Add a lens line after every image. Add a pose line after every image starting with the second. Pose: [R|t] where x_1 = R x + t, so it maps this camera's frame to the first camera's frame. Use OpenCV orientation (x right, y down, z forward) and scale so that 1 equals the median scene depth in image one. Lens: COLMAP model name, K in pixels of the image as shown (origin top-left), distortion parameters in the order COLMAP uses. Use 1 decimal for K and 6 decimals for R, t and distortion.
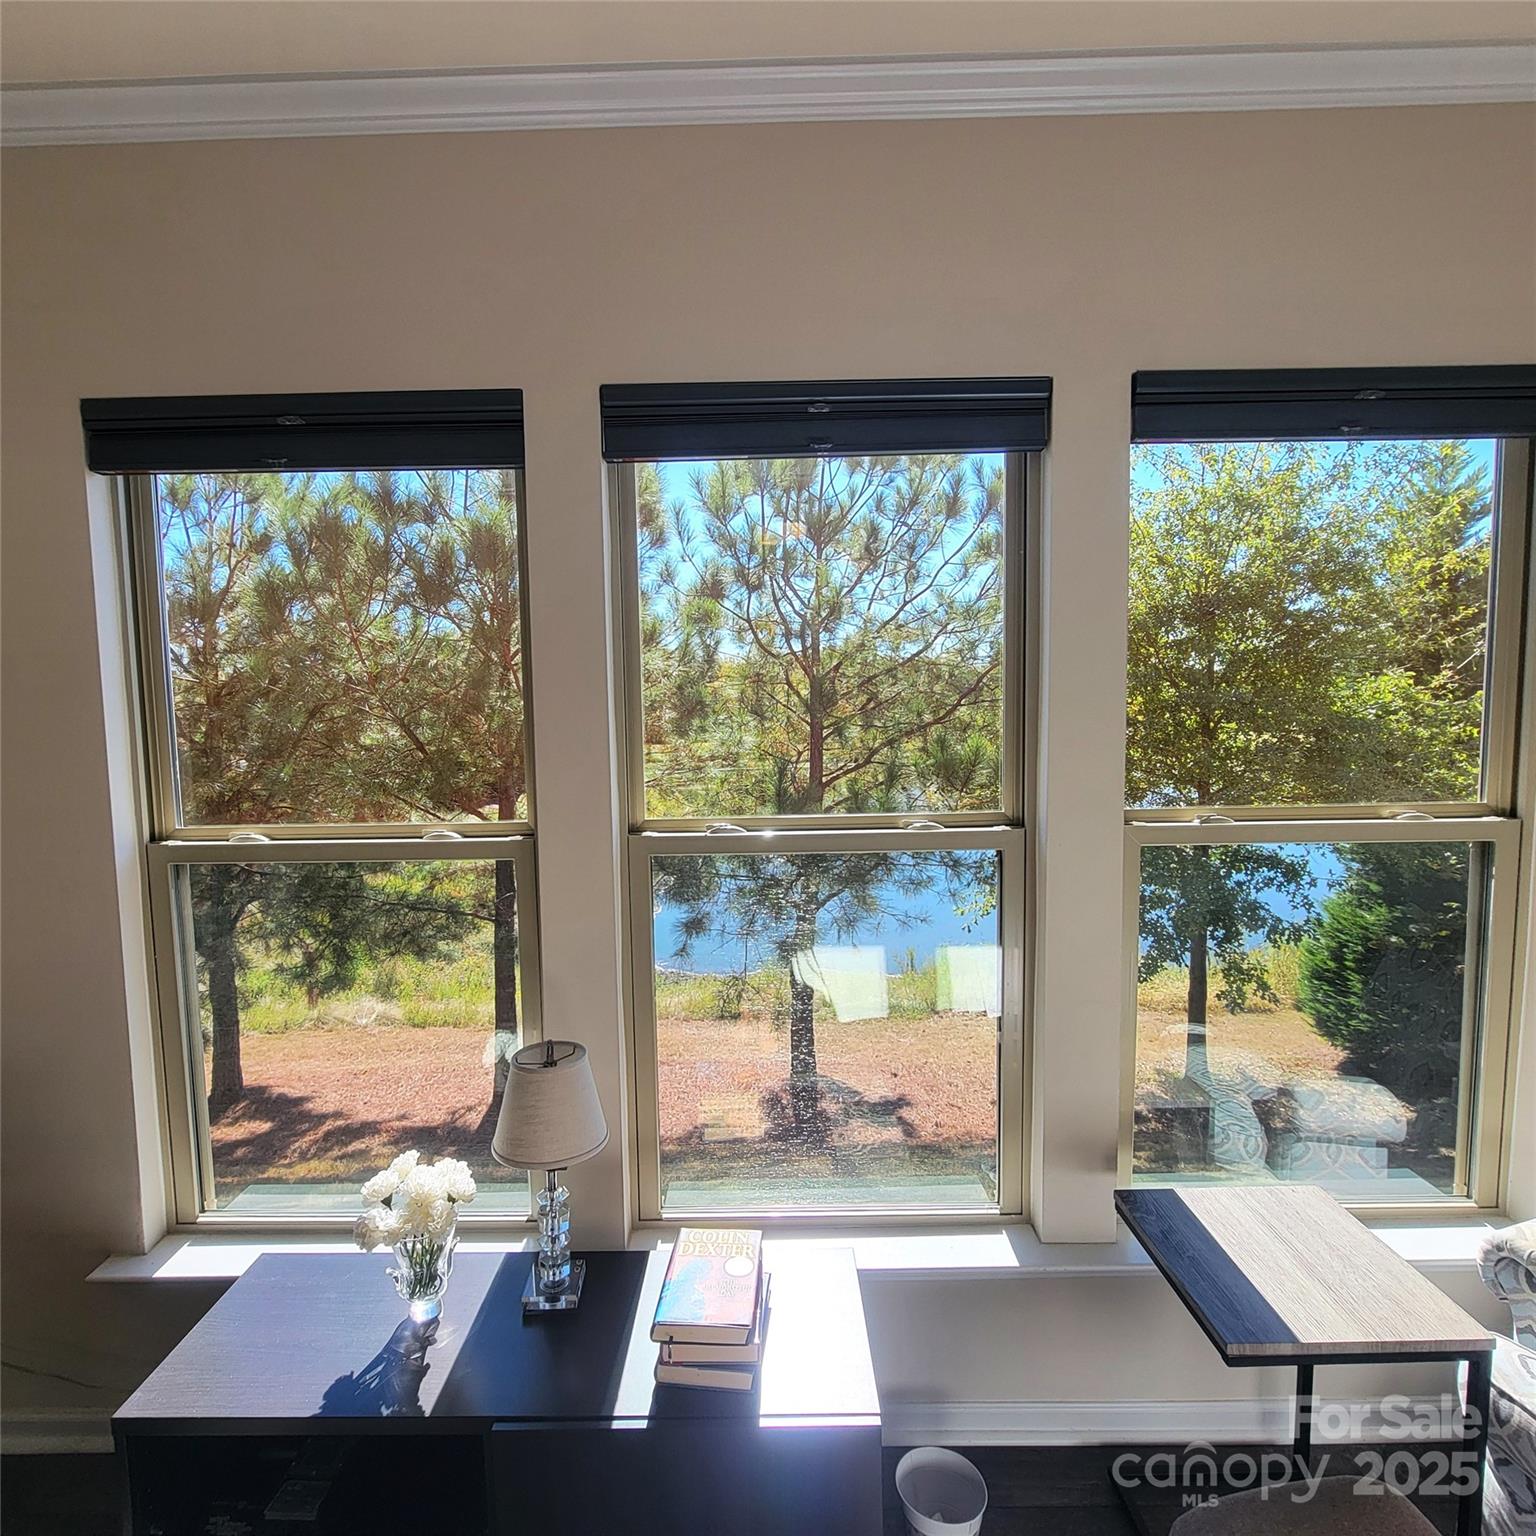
lens RADIAL K [[841.6, 0, 759.0], [0, 841.6, 755.2], [0, 0, 1]] dist [-0.008022, 0.002068]
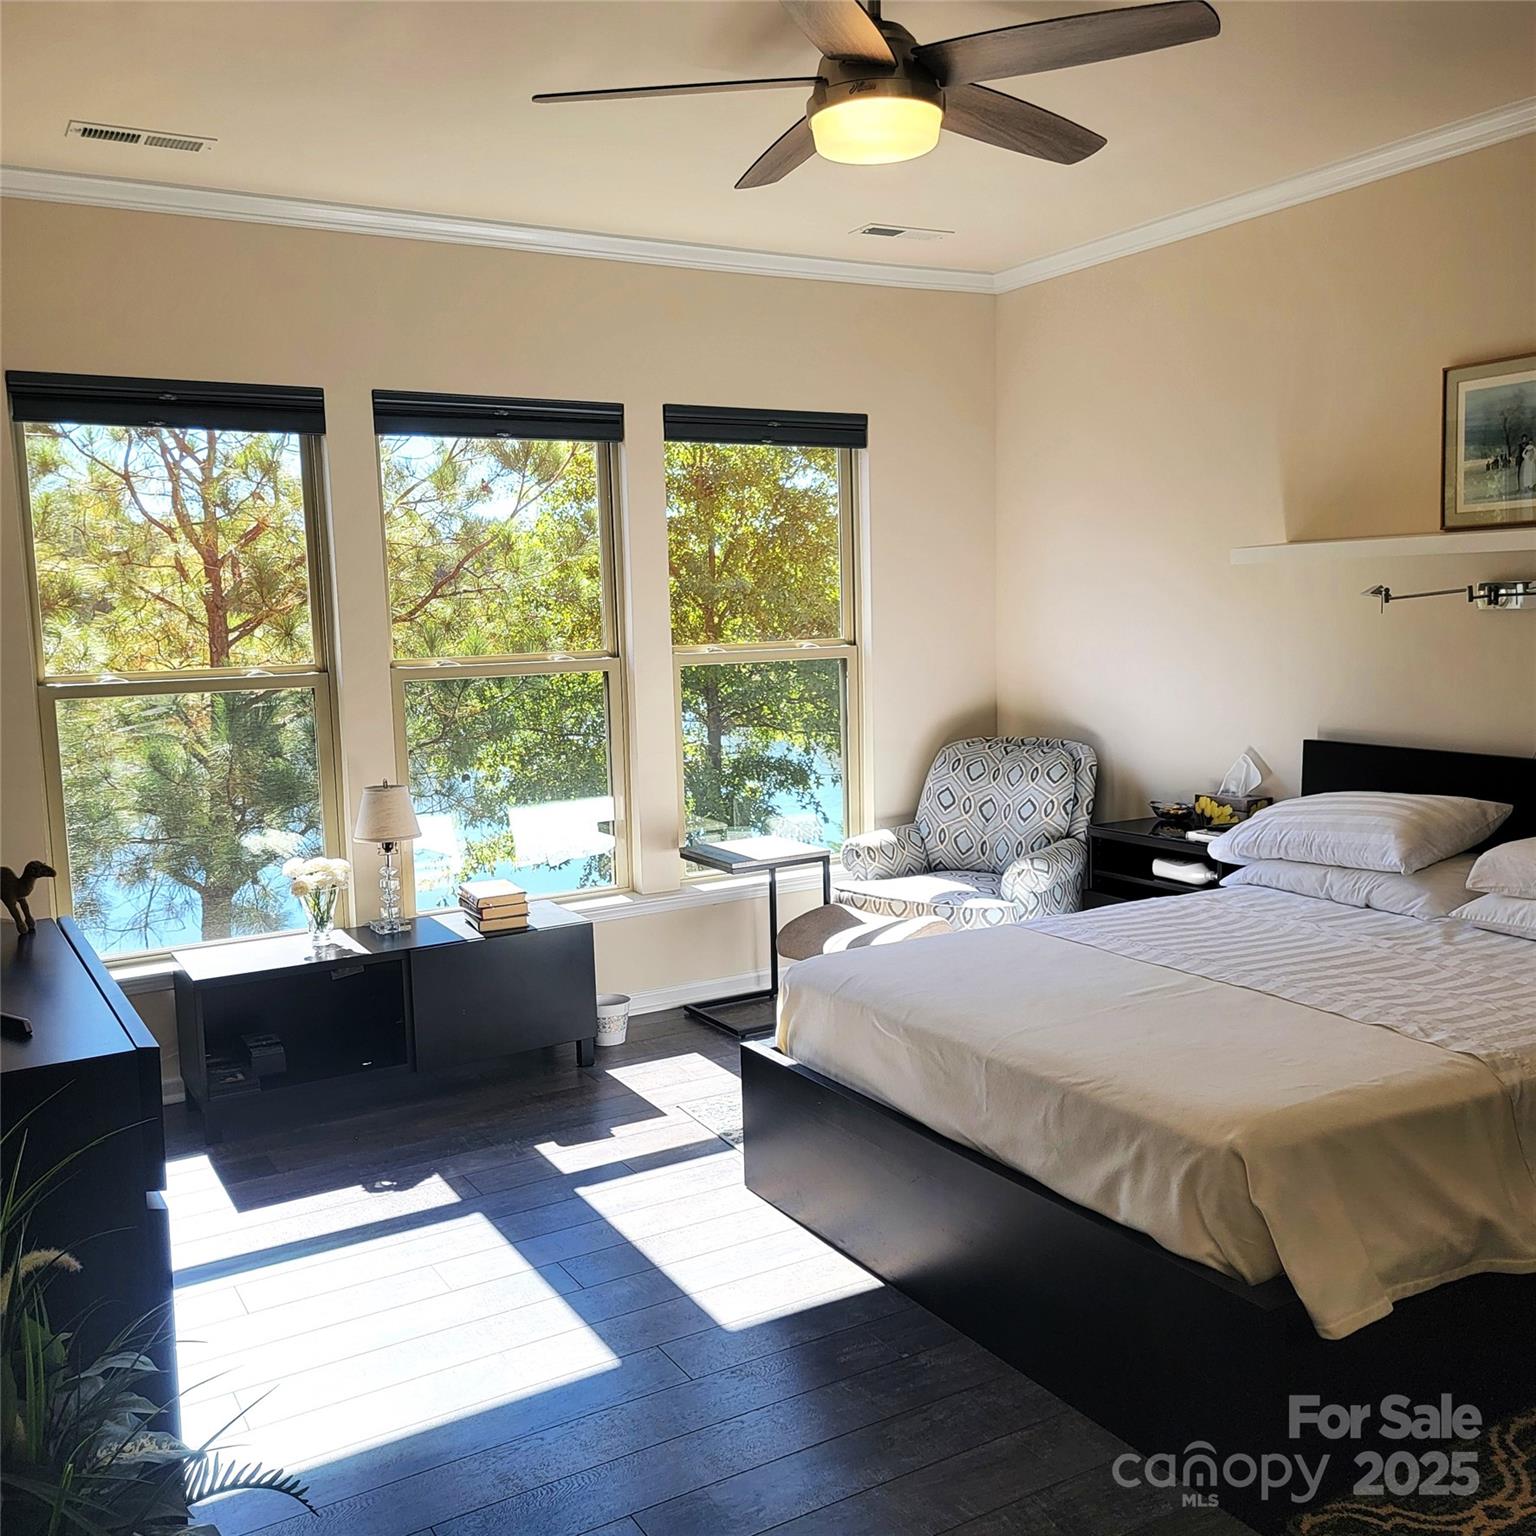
lens RADIAL K [[1576.7, 0, 856.2], [0, 1576.7, 784.7], [0, 0, 1]] dist [0.195371, 0.004897]
pose [[0.836072, -0.075200, 0.543441, -0.284708], [0.048221, 0.996800, 0.063748, 0.043298], [-0.546496, -0.027093, 0.837023, -0.533701]]
